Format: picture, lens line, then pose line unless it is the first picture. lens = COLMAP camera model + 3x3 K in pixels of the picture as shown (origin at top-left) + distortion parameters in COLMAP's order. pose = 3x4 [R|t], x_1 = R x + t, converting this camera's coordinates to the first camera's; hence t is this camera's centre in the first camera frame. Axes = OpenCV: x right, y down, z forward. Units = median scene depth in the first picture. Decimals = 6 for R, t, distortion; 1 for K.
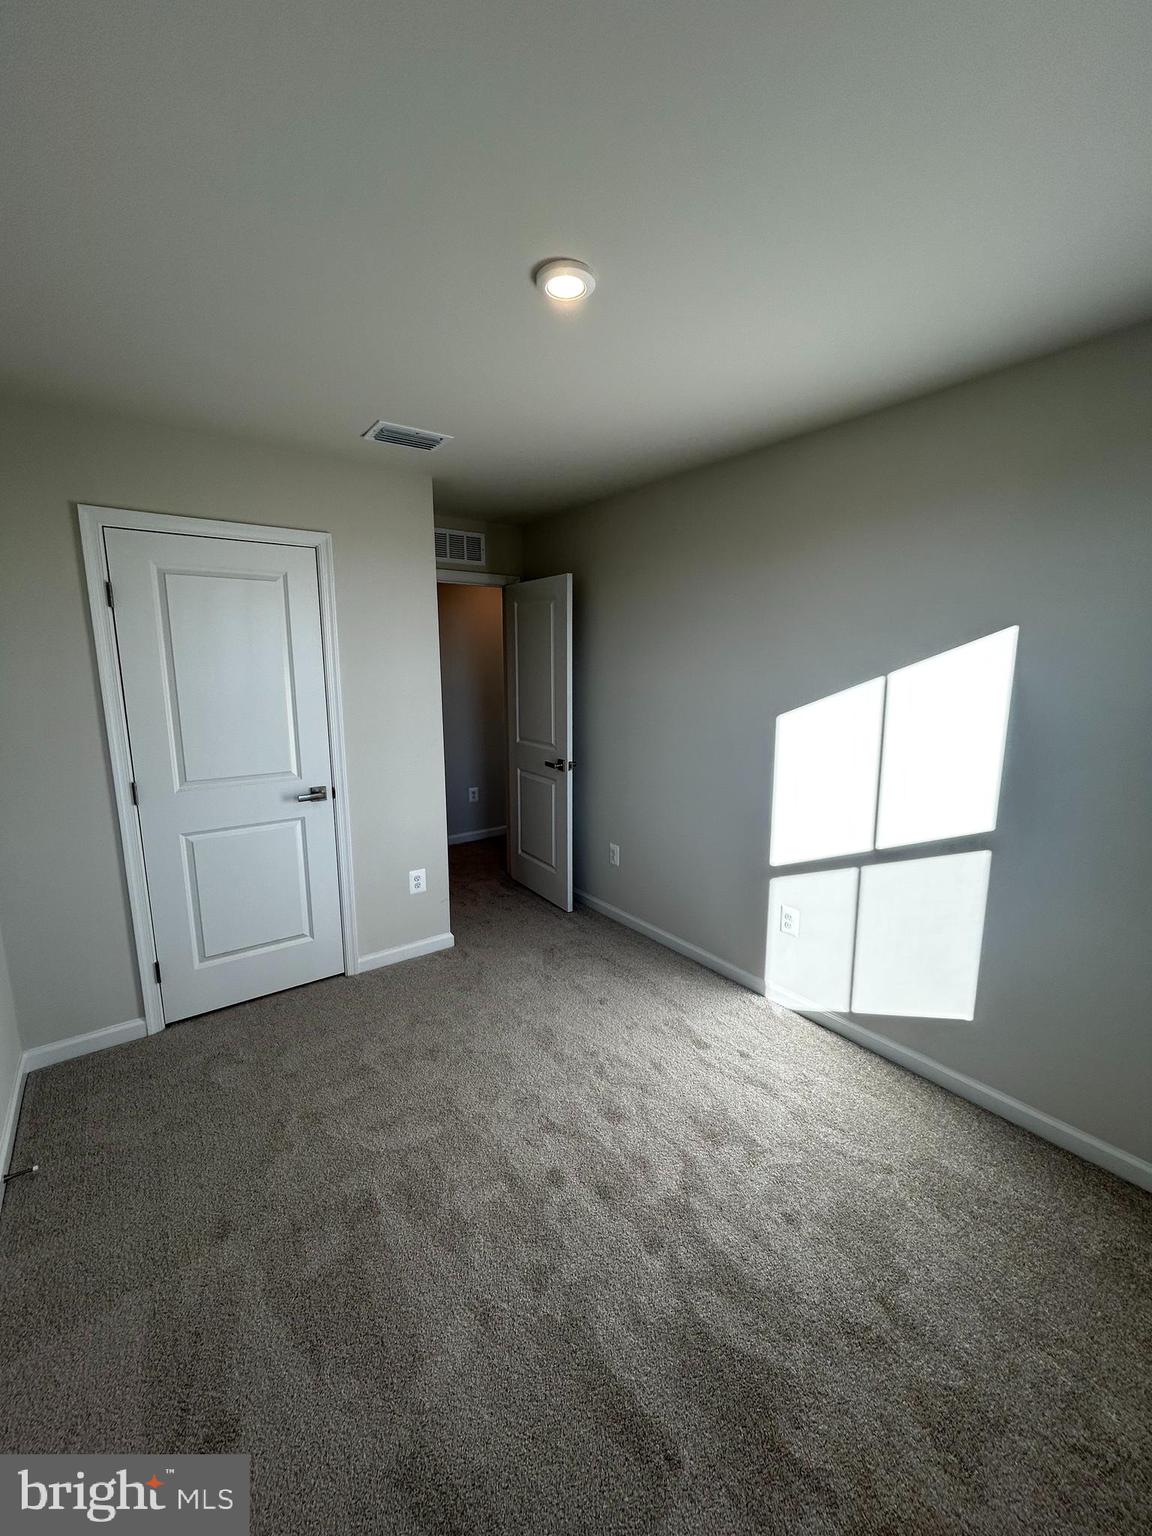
lens RADIAL K [[625.9, 0, 576.0], [0, 625.9, 768.0], [0, 0, 1]] dist [-0.000847, 0.006711]
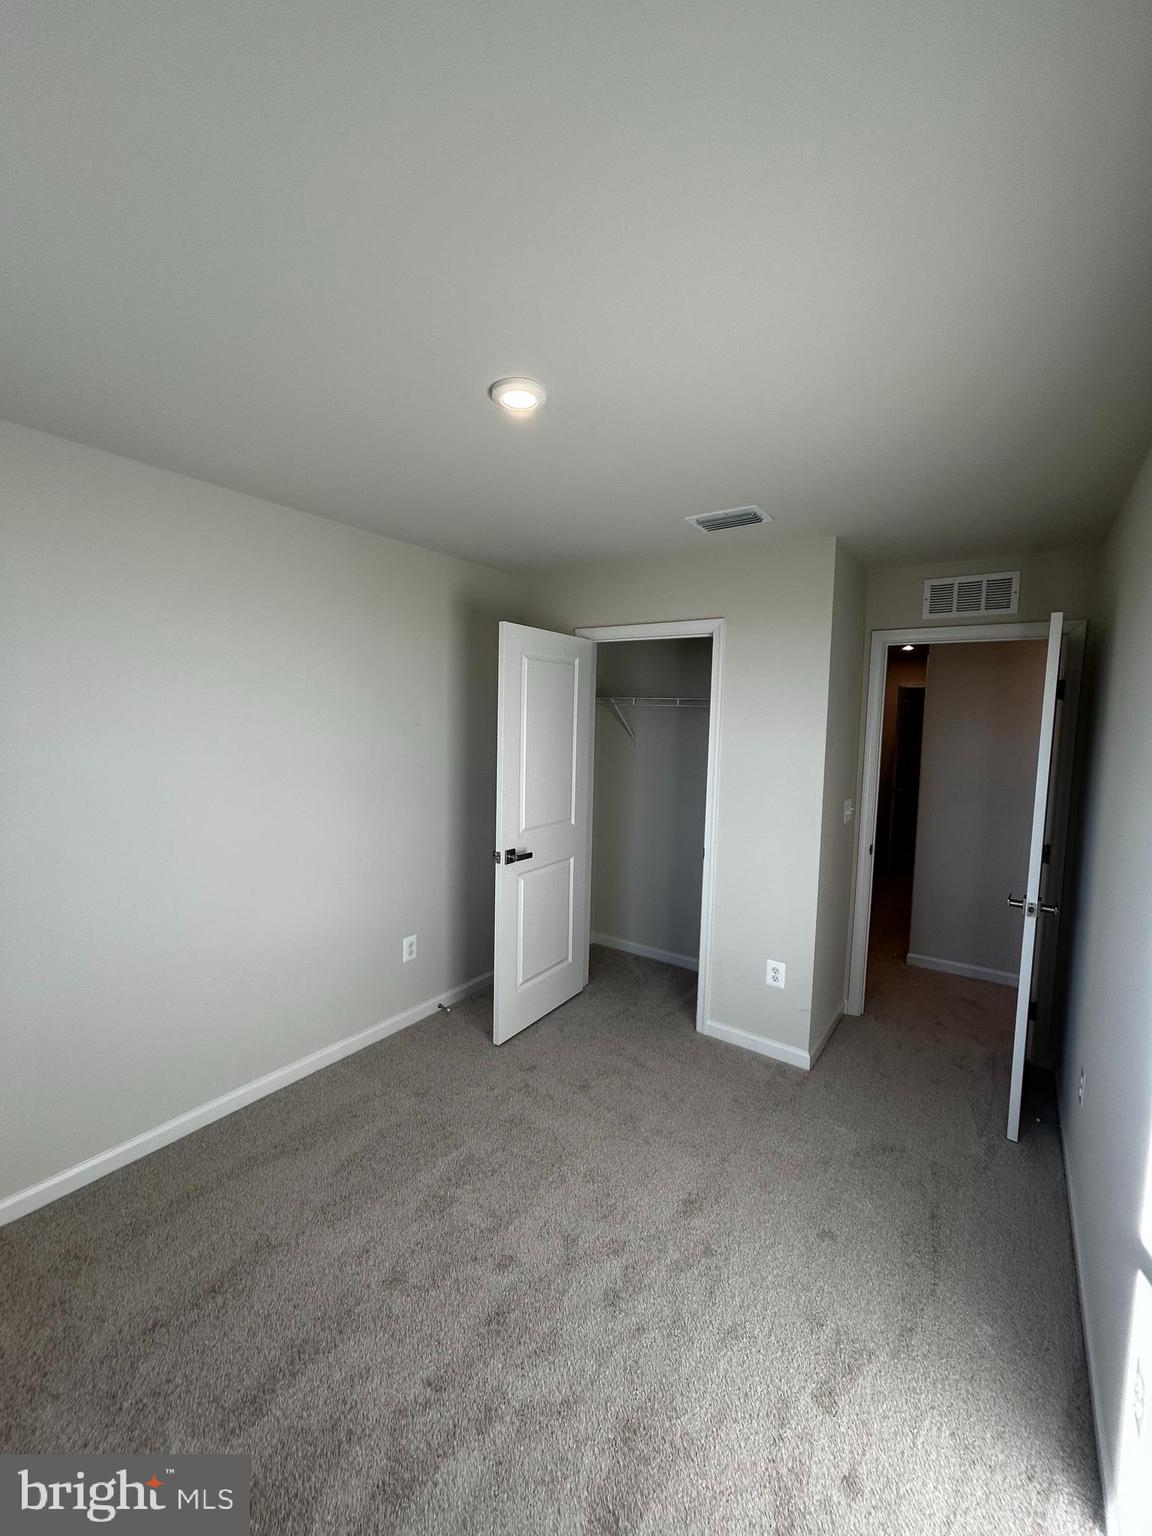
lens RADIAL K [[625.9, 0, 576.0], [0, 625.9, 768.0], [0, 0, 1]] dist [-0.000847, 0.006711]
pose [[0.304963, 0.085465, -0.948522, 0.638874], [-0.187471, 0.981865, 0.028194, -0.109123], [0.933730, 0.169222, 0.315454, 0.497187]]
